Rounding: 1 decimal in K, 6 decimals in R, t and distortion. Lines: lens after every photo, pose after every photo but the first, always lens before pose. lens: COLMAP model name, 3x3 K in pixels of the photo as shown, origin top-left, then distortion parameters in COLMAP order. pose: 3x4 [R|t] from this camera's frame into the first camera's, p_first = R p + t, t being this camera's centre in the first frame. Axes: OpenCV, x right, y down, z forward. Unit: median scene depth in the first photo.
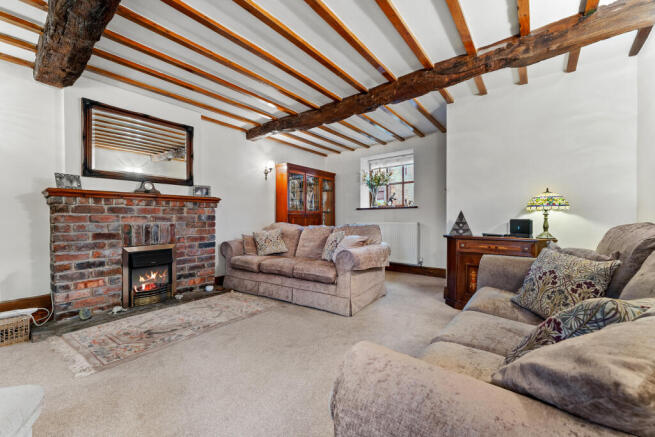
lens RADIAL K [[269.0, 0, 323.1], [0, 269.0, 218.7], [0, 0, 1]] dist [-0.004064, -0.000227]
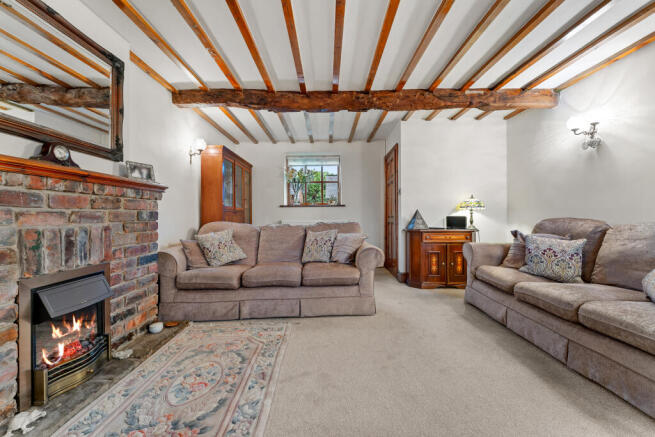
lens RADIAL K [[269.0, 0, 323.1], [0, 269.0, 218.7], [0, 0, 1]] dist [-0.004064, -0.000227]
pose [[0.772508, -0.006872, 0.634968, -0.579575], [0.002933, 0.999969, 0.007254, 0.000567], [-0.634998, -0.003742, 0.772505, 0.296783]]
